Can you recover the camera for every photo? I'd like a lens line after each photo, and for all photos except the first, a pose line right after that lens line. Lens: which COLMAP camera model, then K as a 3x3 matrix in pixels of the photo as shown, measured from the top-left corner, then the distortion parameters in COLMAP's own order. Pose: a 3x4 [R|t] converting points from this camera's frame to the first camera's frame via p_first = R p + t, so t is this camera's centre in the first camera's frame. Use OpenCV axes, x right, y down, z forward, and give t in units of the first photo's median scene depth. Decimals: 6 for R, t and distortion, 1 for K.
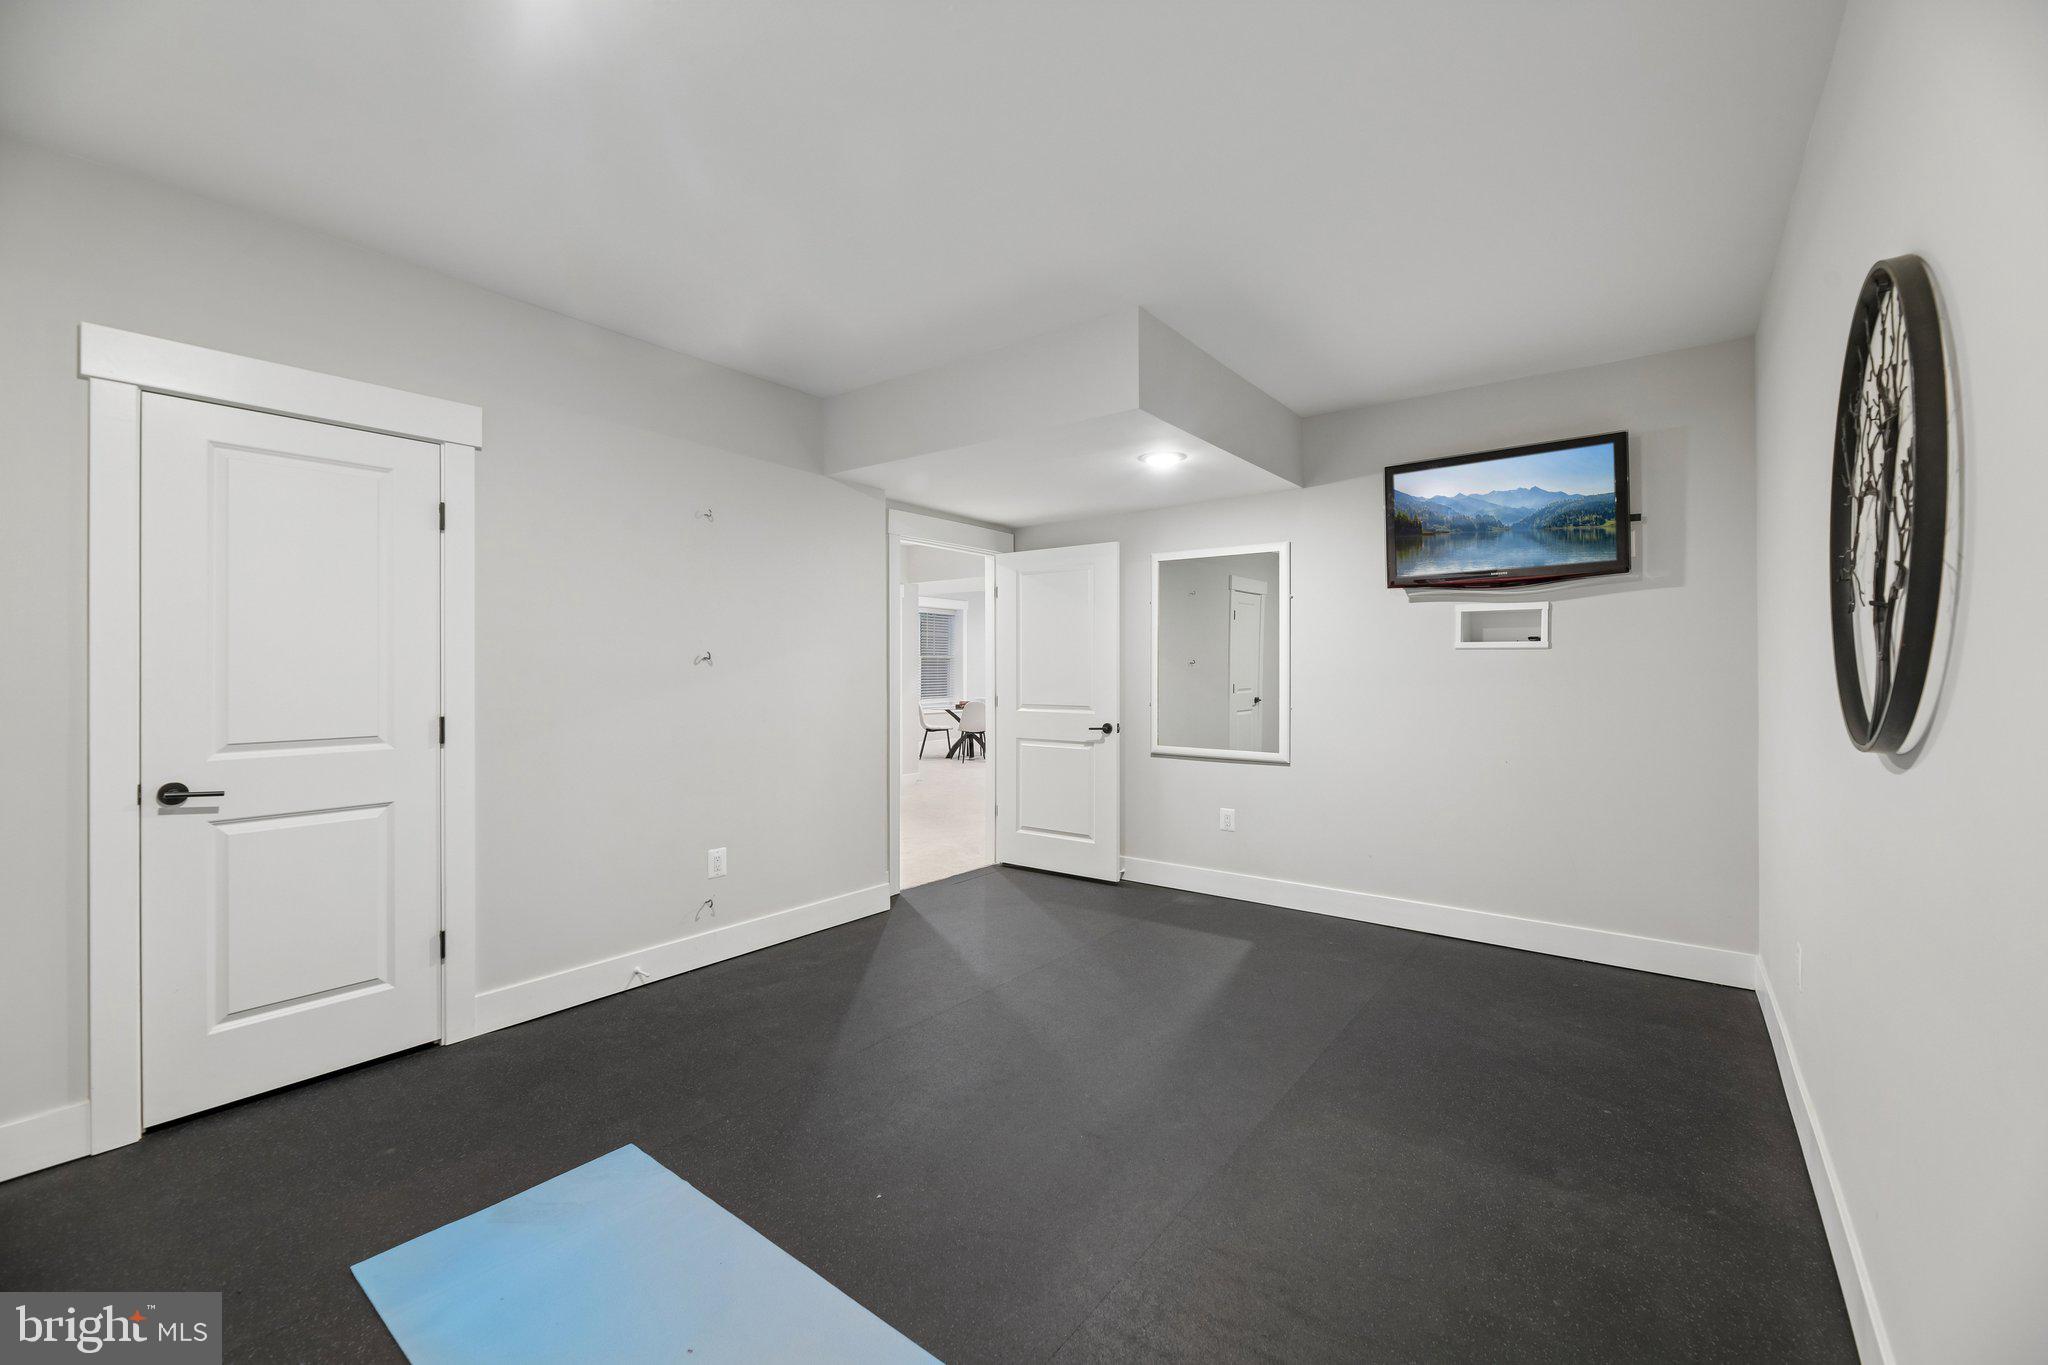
lens RADIAL K [[829.1, 0, 1033.9], [0, 829.1, 675.2], [0, 0, 1]] dist [0.000064, -0.002068]
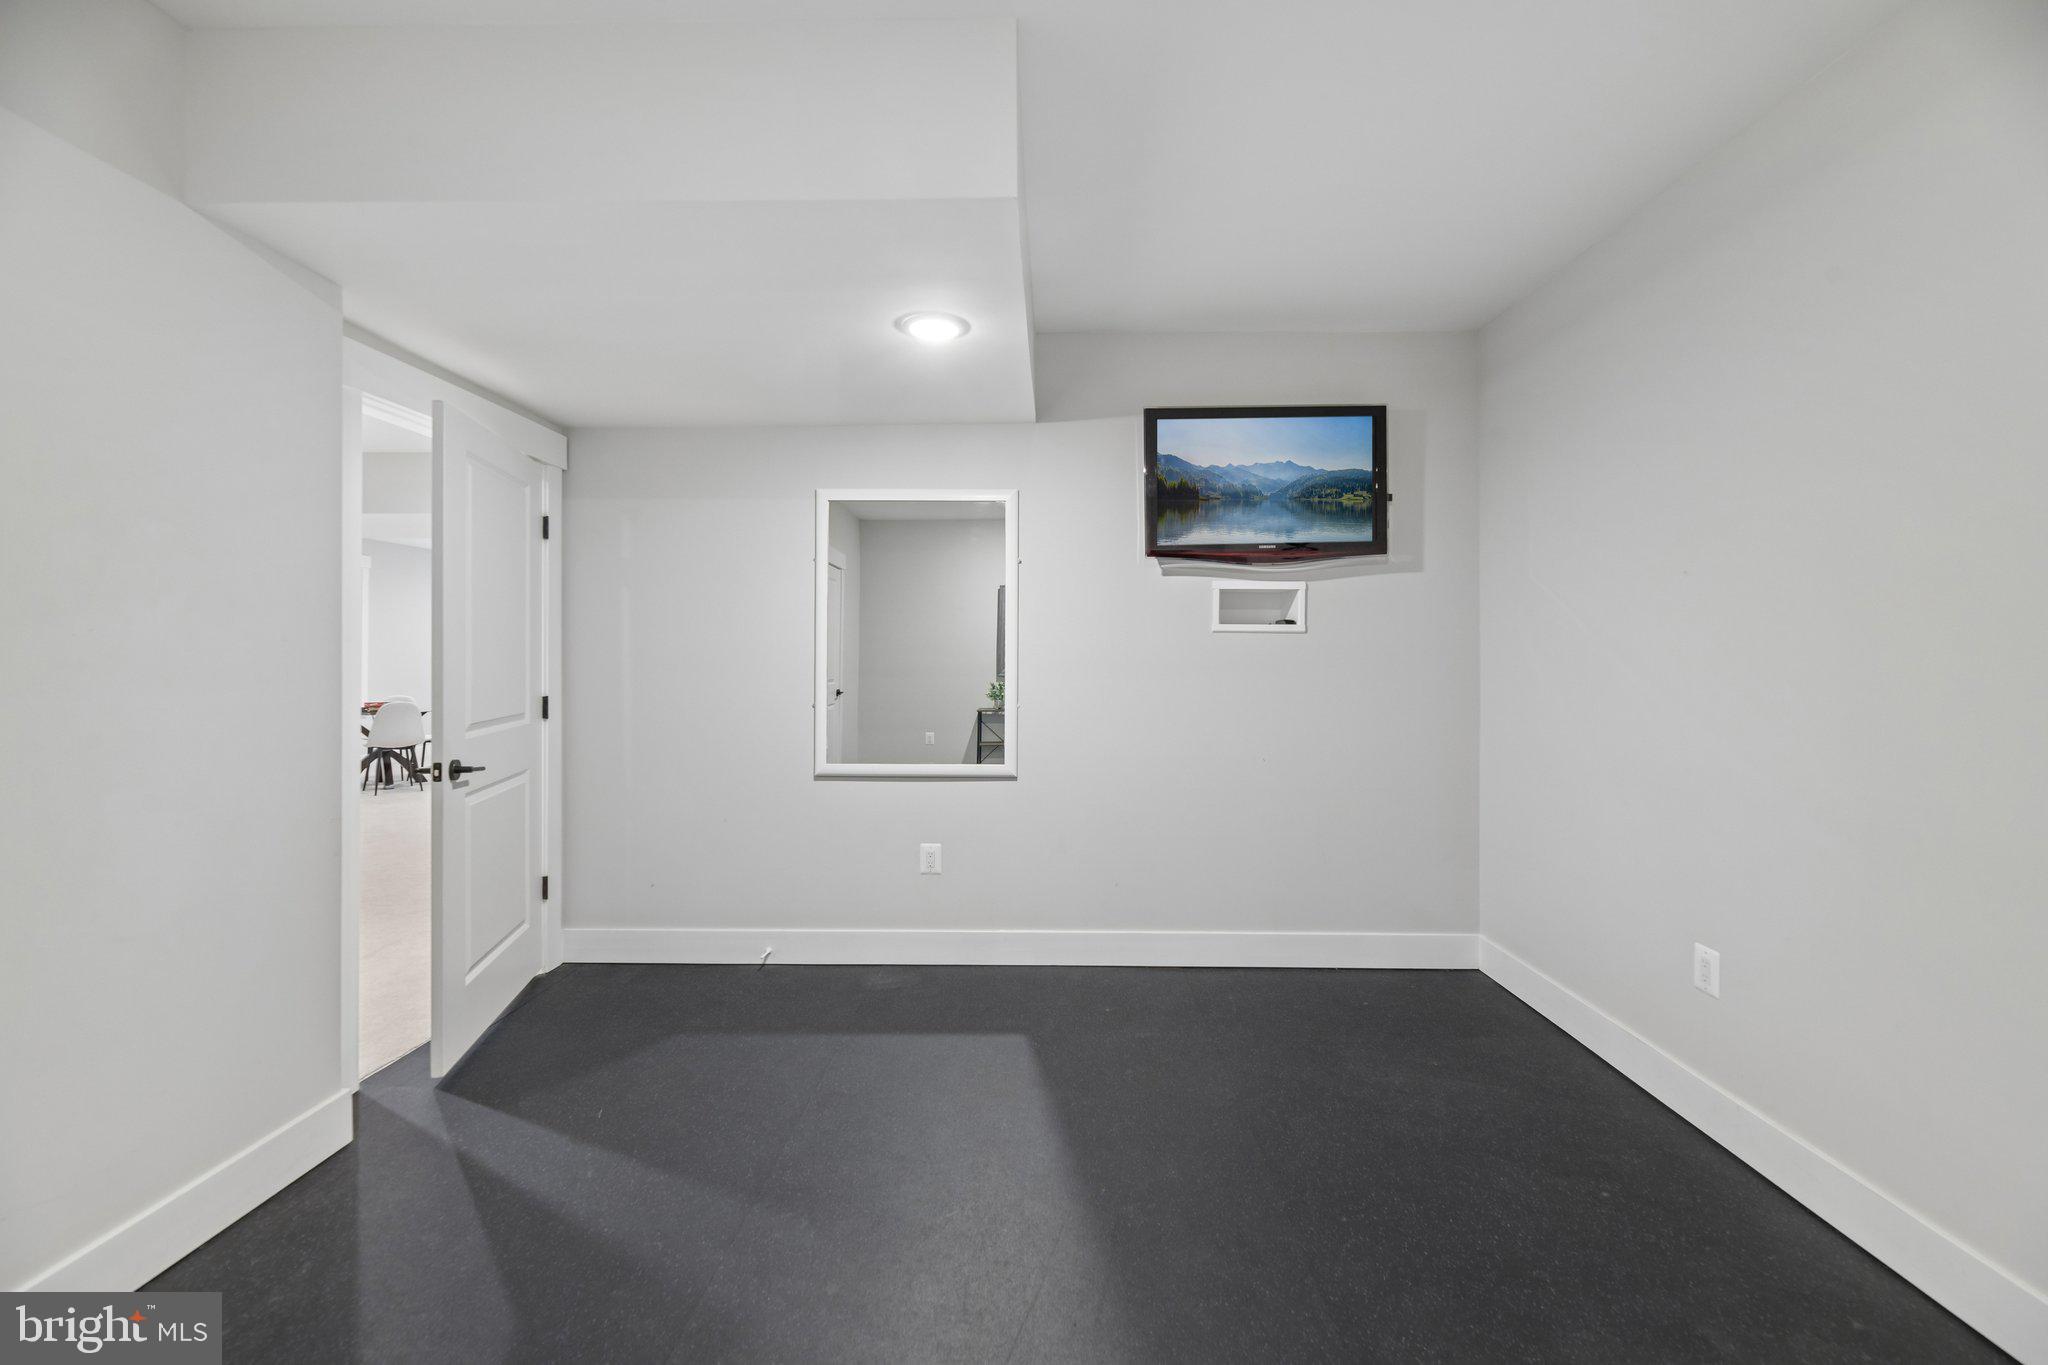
lens RADIAL K [[839.0, 0, 1038.6], [0, 839.0, 656.4], [0, 0, 1]] dist [0.000088, -0.000372]
pose [[0.812565, 0.001653, 0.582868, -0.152626], [0.003516, 0.999964, -0.007737, 0.000038], [-0.582860, 0.008336, 0.812530, 0.407420]]
